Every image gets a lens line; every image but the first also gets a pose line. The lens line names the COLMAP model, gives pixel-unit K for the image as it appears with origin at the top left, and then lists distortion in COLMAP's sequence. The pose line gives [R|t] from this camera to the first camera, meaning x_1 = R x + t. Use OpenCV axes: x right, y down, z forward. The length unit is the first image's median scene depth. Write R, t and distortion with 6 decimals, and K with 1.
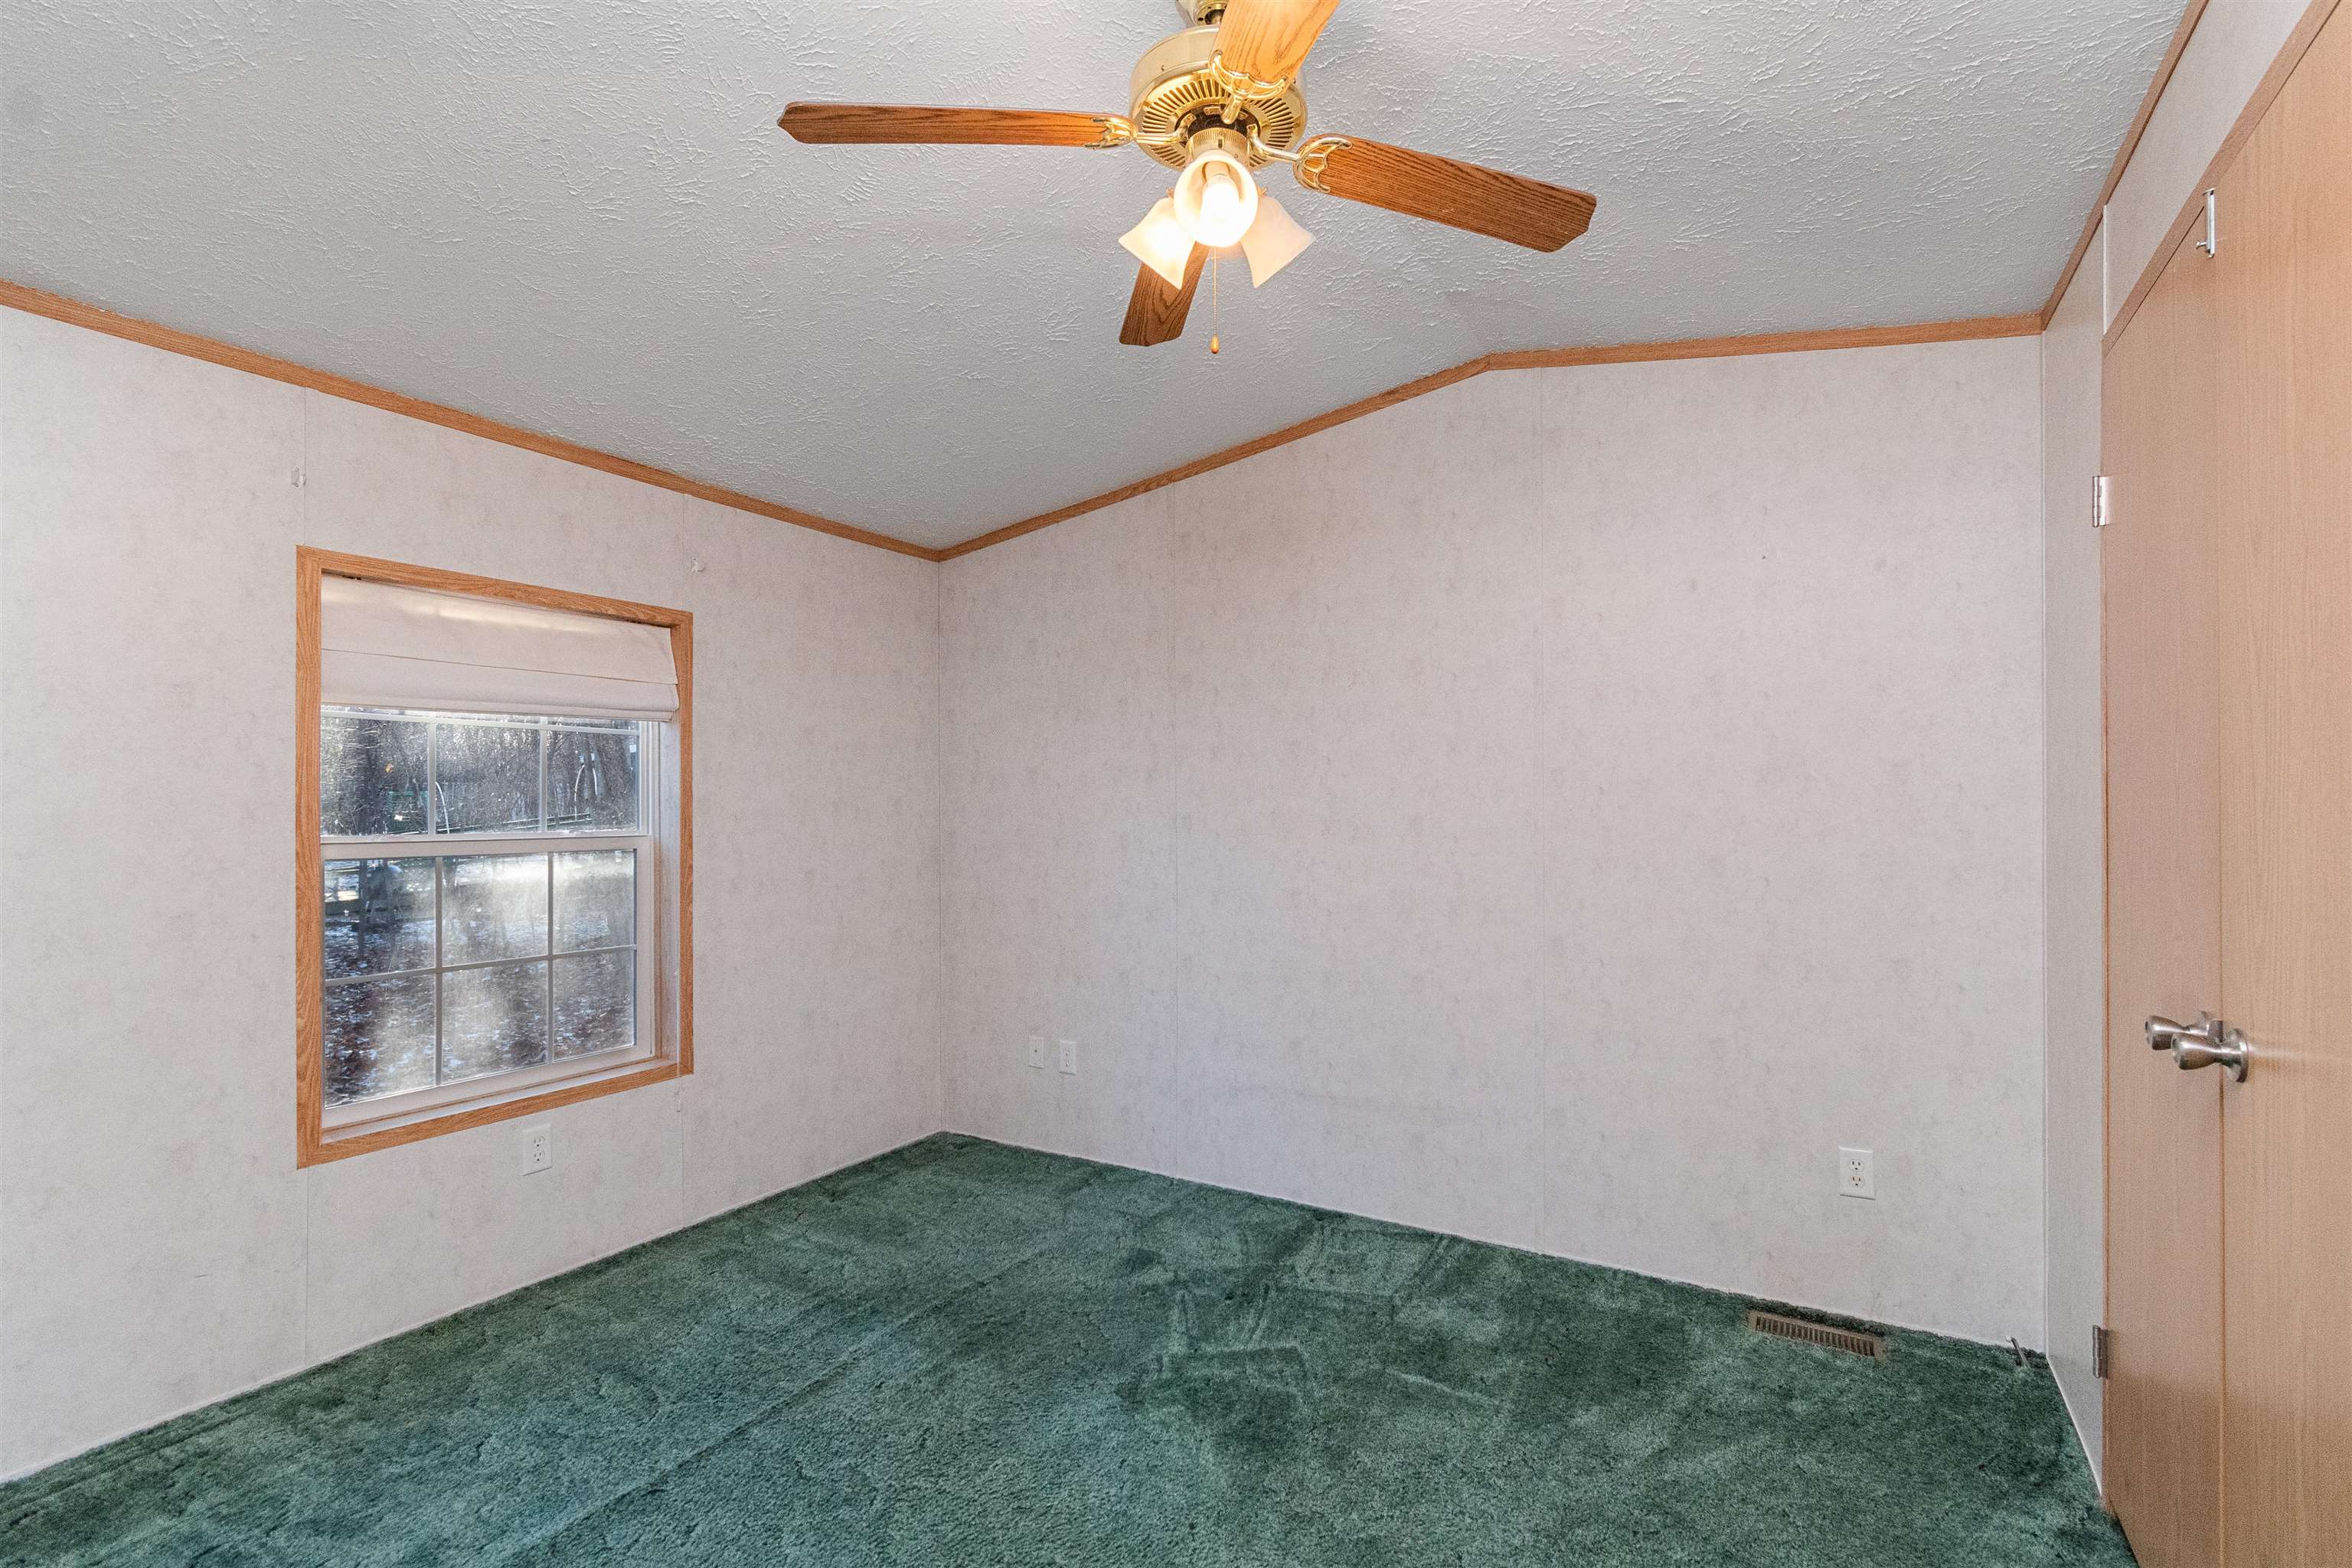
lens RADIAL K [[1059.8, 0, 1165.1], [0, 1059.8, 793.2], [0, 0, 1]] dist [-0.010836, -0.000400]
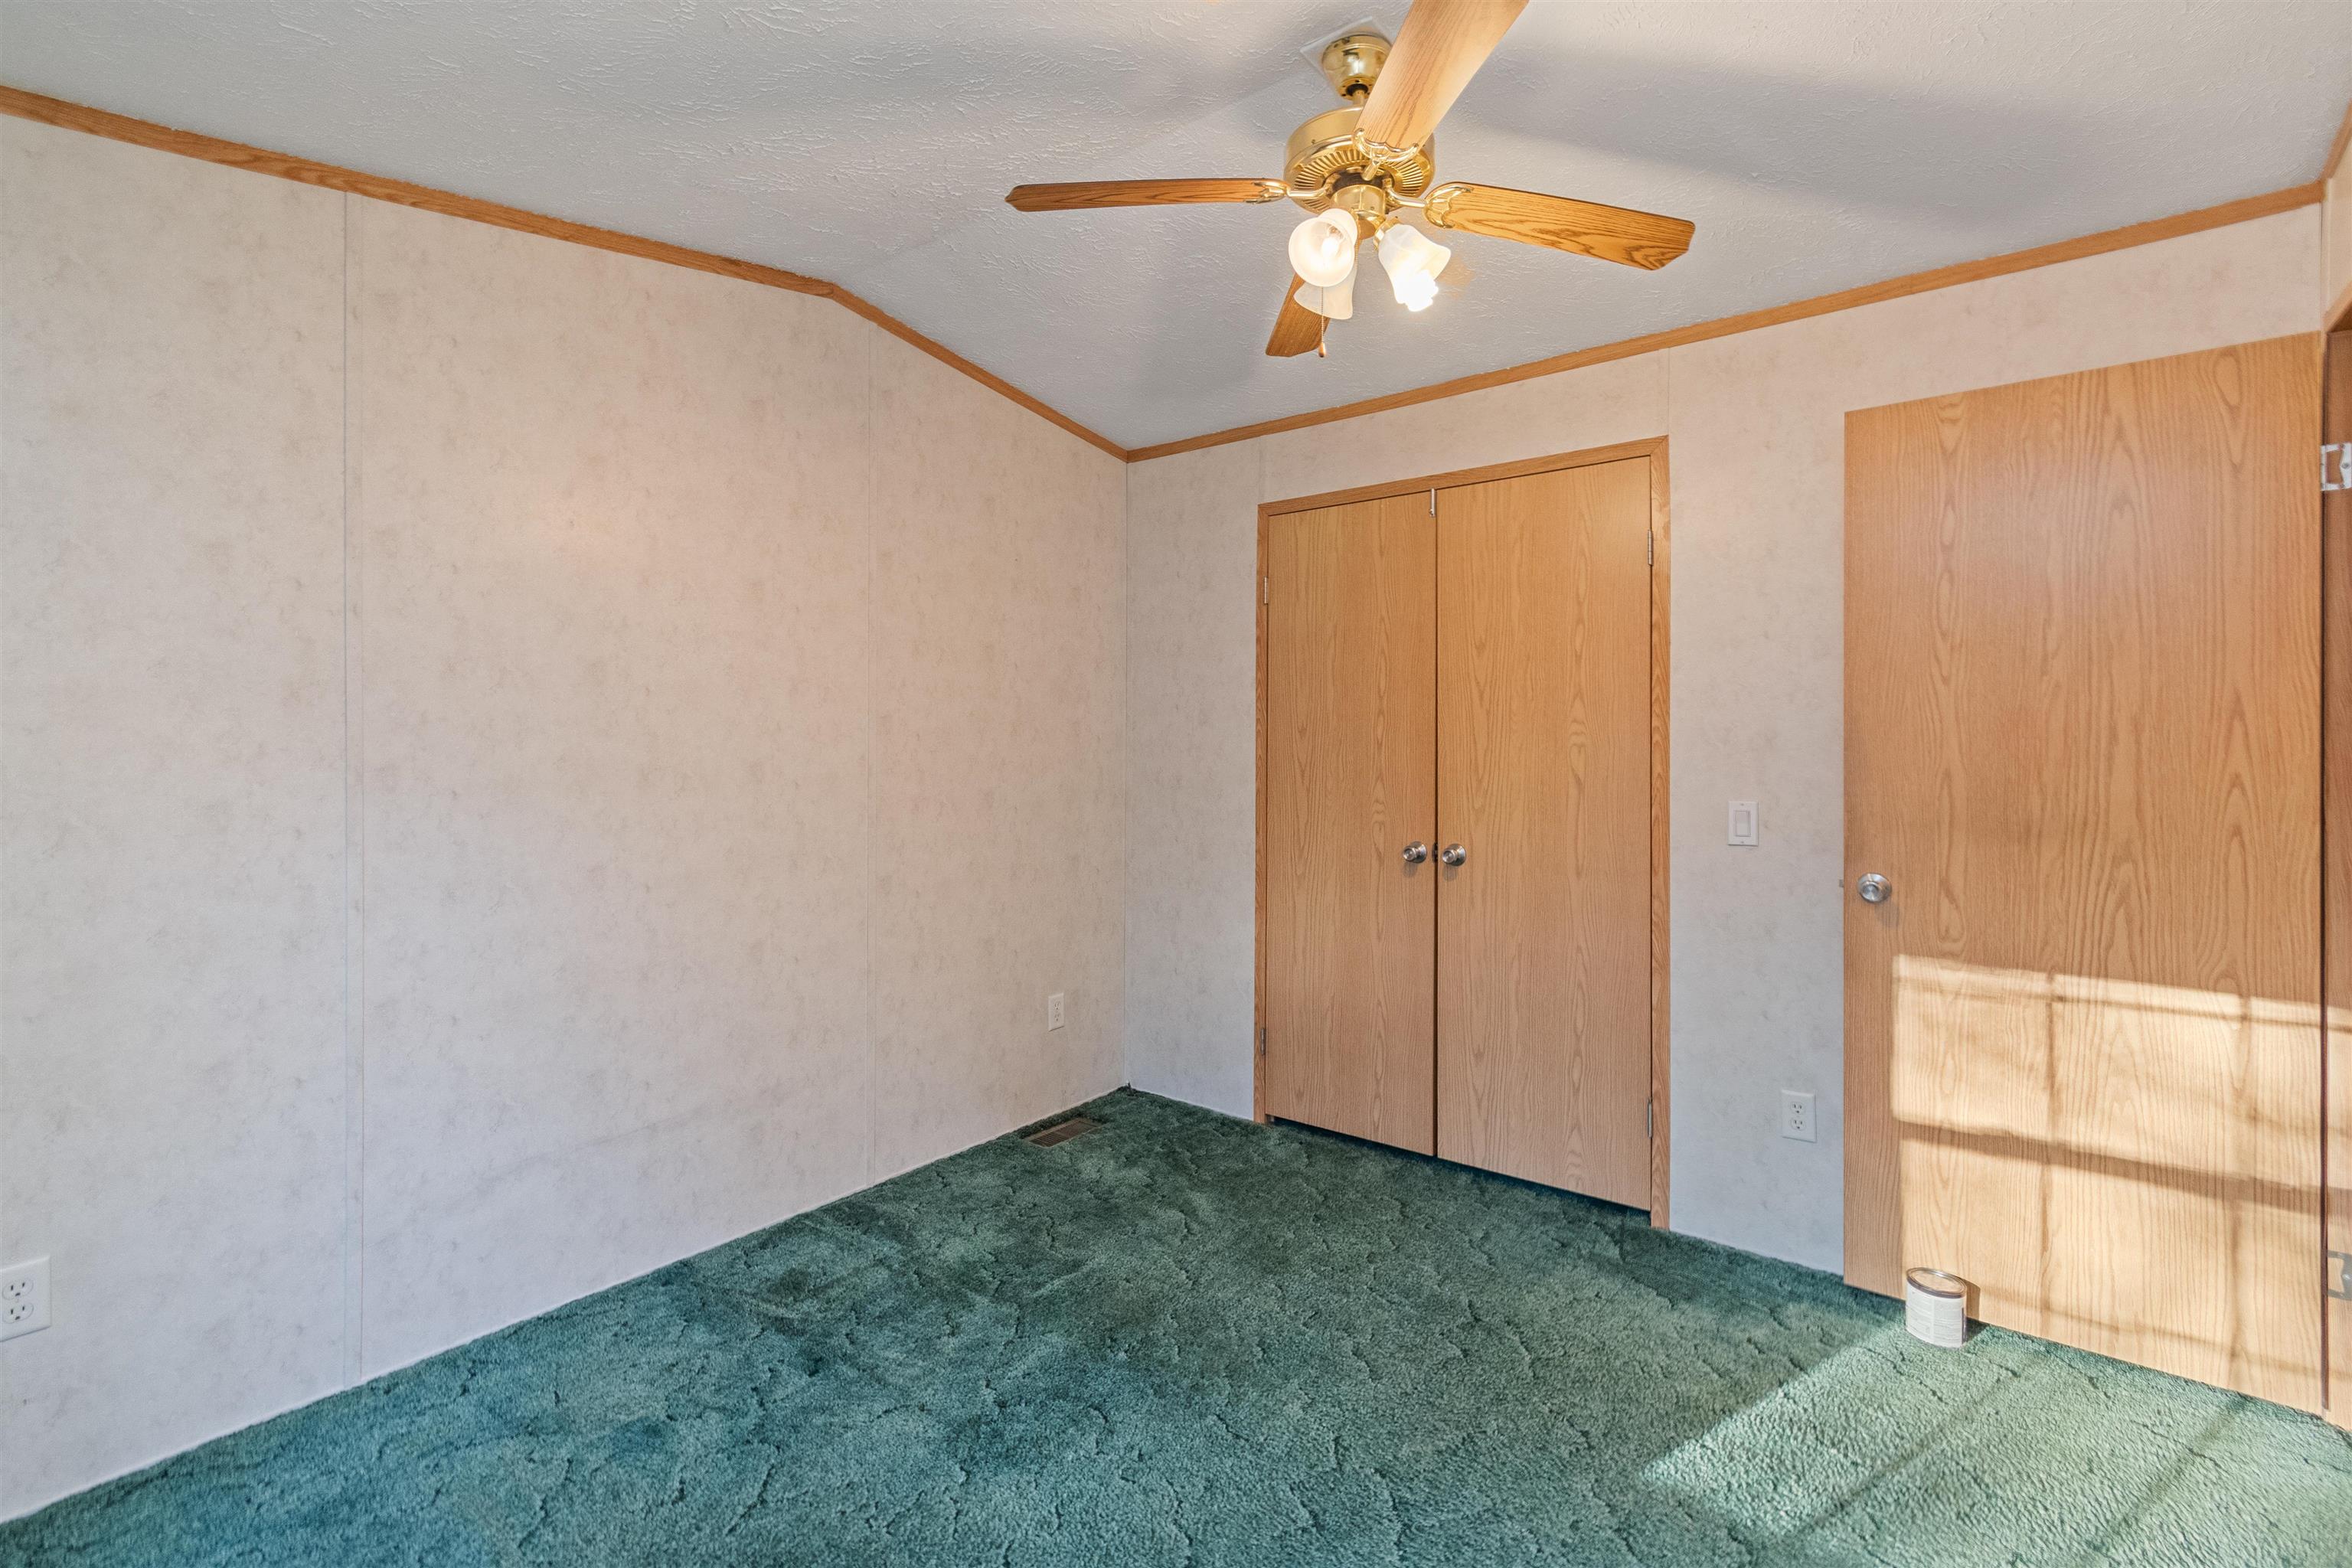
lens RADIAL K [[1059.8, 0, 1146.3], [0, 1059.8, 757.0], [0, 0, 1]] dist [-0.010836, -0.000400]
pose [[0.115787, 0.002324, 0.993271, -0.567561], [-0.004978, 0.999986, -0.001759, 0.016838], [-0.993262, -0.004741, 0.115797, 0.551616]]
